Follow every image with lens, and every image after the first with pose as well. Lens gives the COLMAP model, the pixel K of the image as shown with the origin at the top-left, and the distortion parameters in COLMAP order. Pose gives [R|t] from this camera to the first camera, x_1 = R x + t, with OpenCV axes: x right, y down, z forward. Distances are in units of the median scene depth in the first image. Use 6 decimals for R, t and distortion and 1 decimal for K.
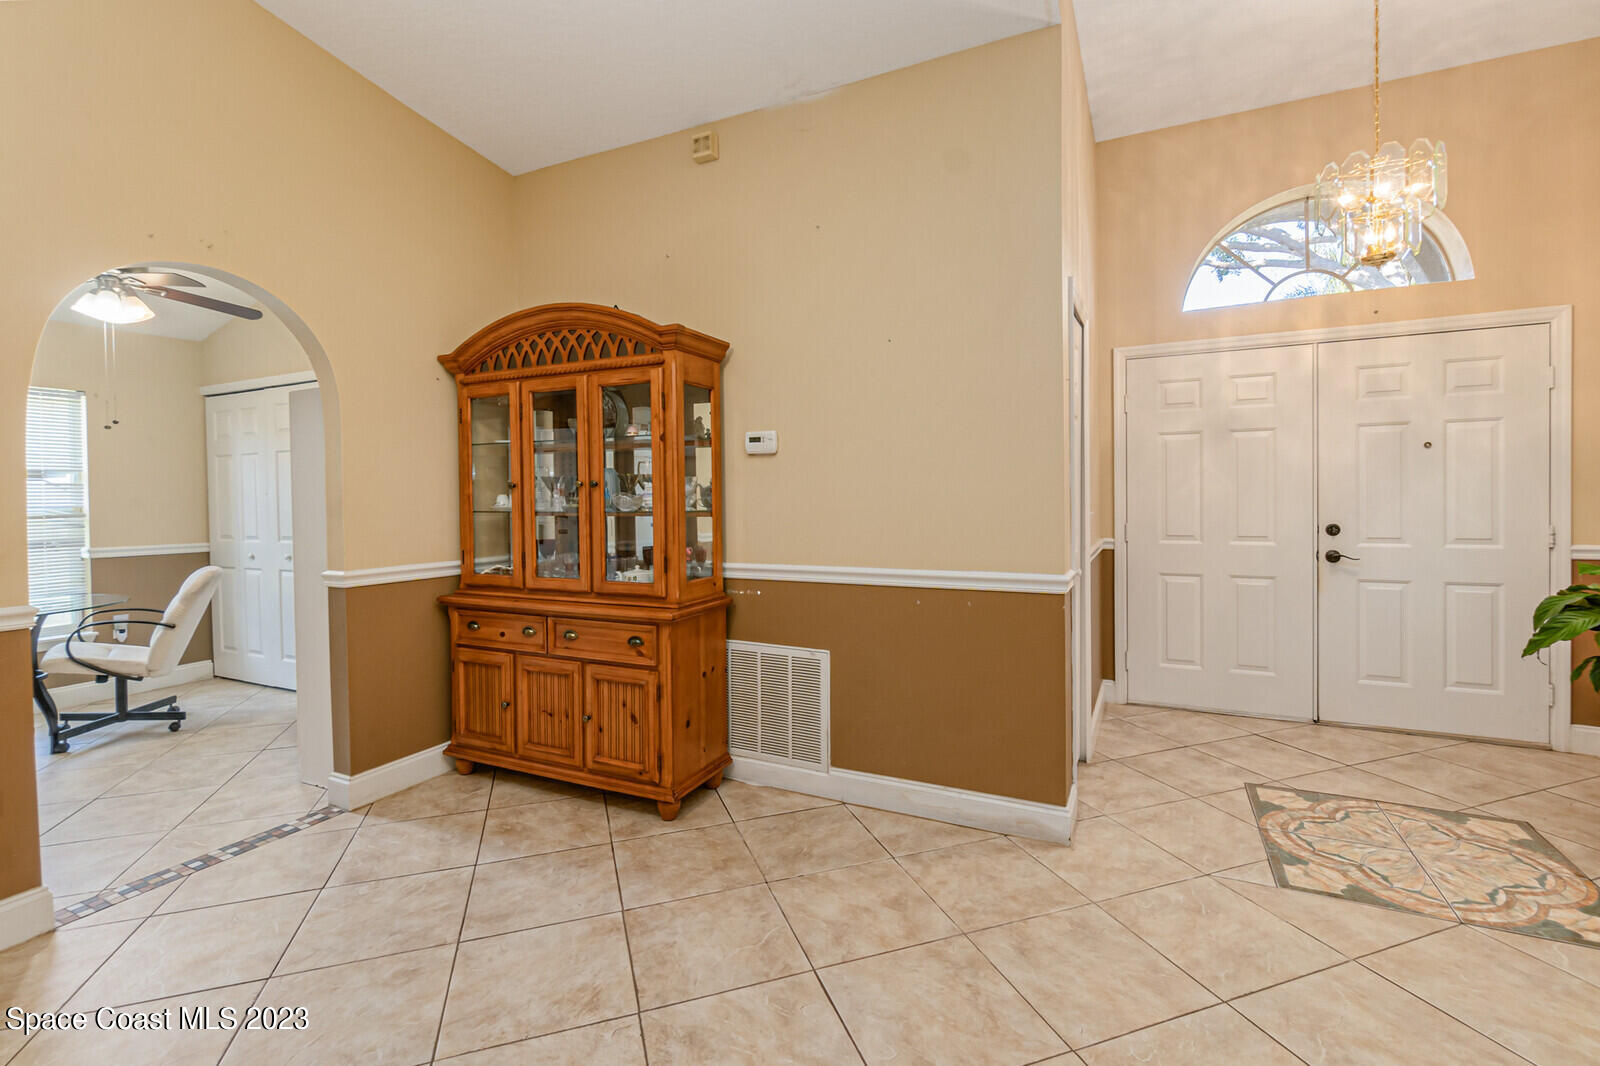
lens RADIAL K [[698.5, 0, 821.8], [0, 698.5, 503.6], [0, 0, 1]] dist [0.002277, -0.000258]
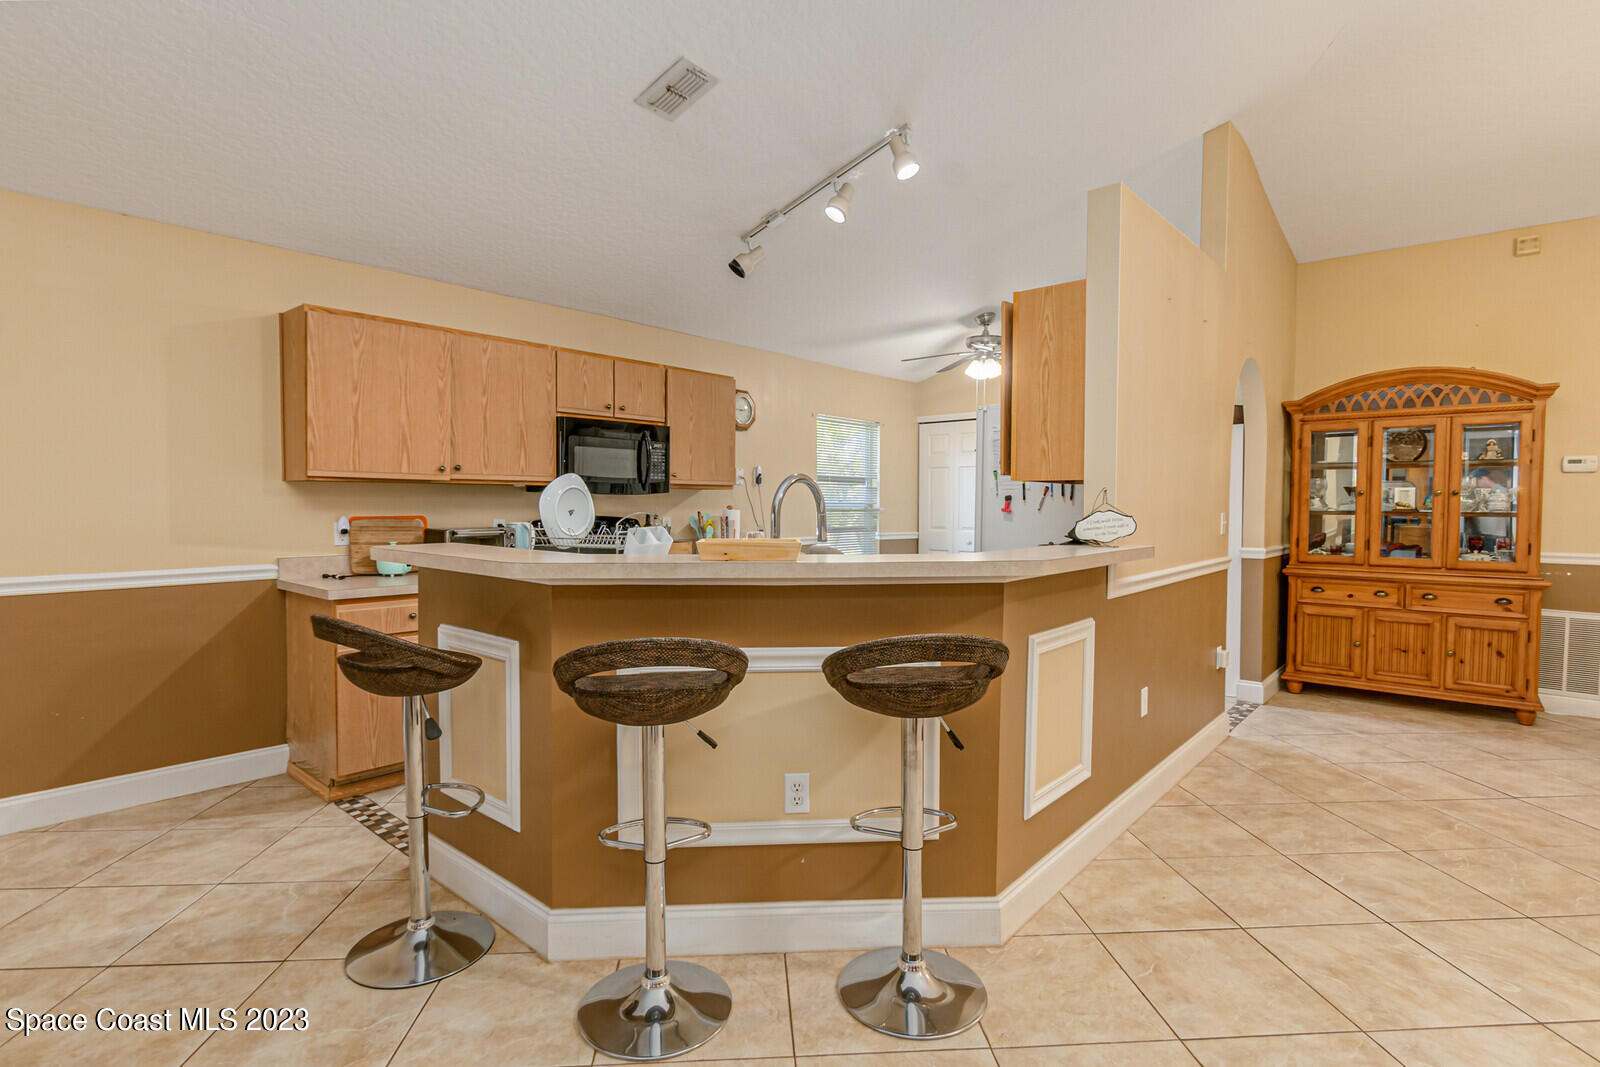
lens RADIAL K [[790.4, 0, 801.4], [0, 790.4, 531.8], [0, 0, 1]] dist [0.003276, -0.000875]
pose [[0.966554, 0.026184, -0.255123, -1.109327], [-0.019953, 0.999437, 0.026982, 0.032369], [0.255686, -0.020989, 0.966532, -0.846388]]
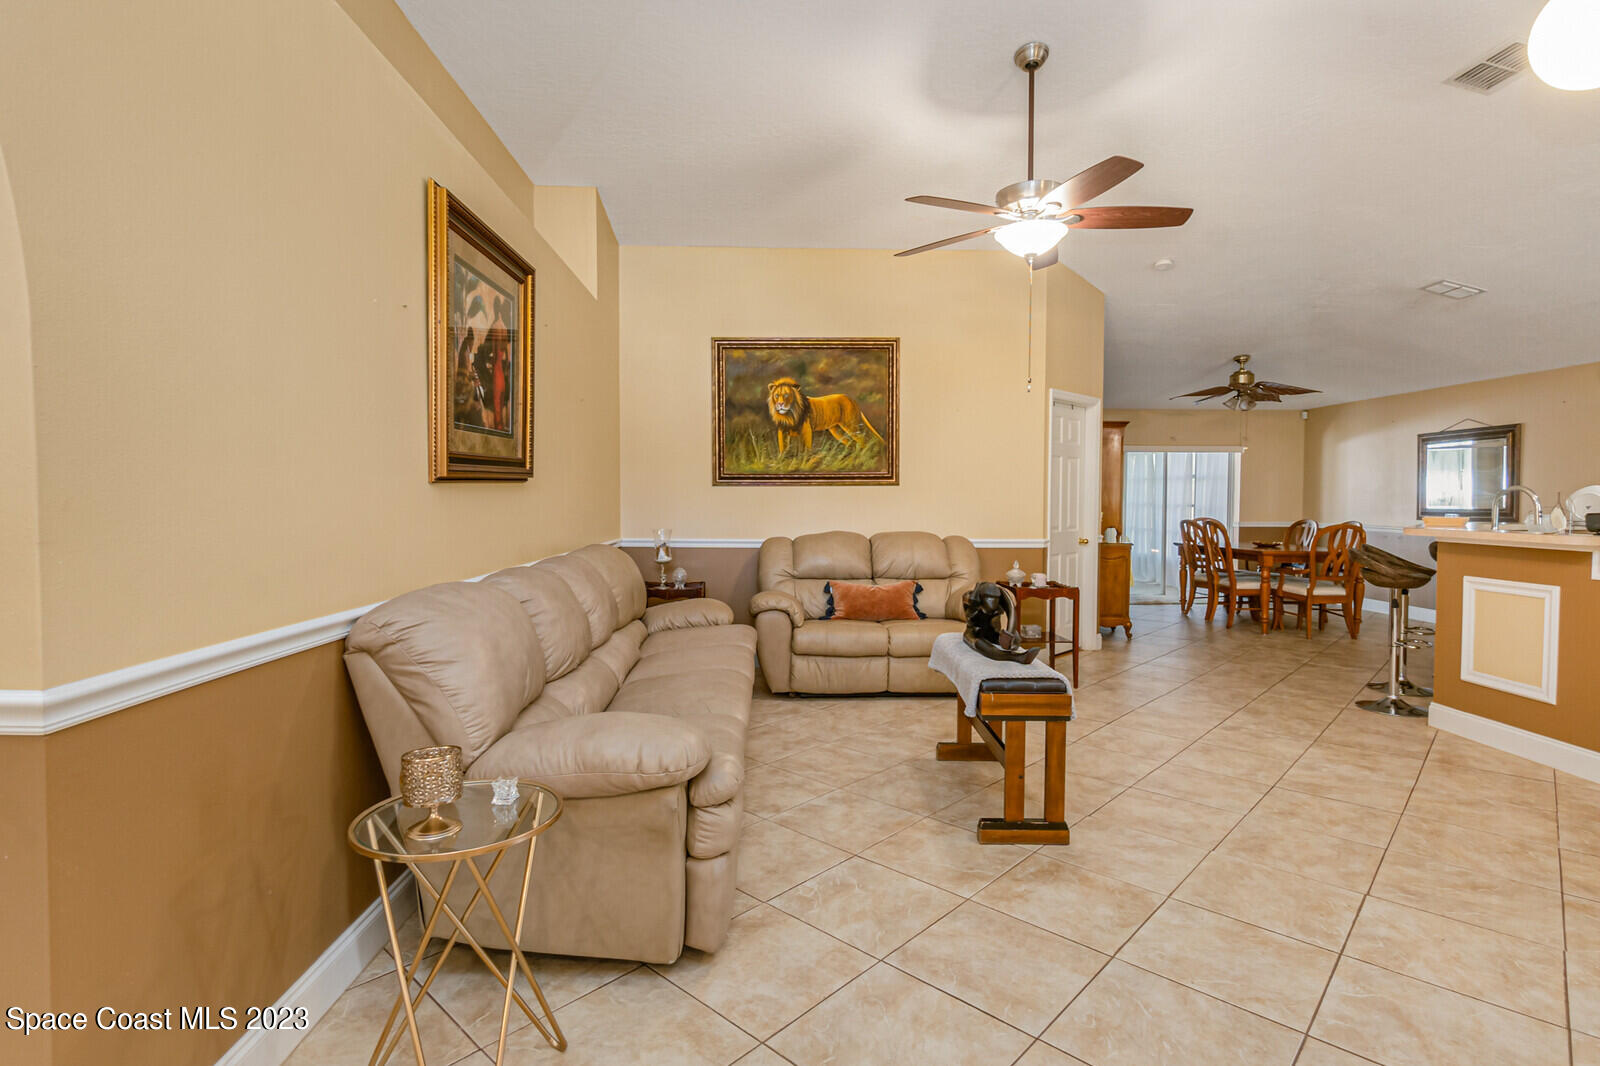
lens RADIAL K [[790.4, 0, 793.3], [0, 790.4, 531.5], [0, 0, 1]] dist [0.003276, -0.000875]
pose [[-0.884752, 0.029353, -0.465137, 0.548957], [0.000161, 0.998034, 0.062677, -0.016577], [0.466062, 0.055378, -0.883017, 0.584630]]
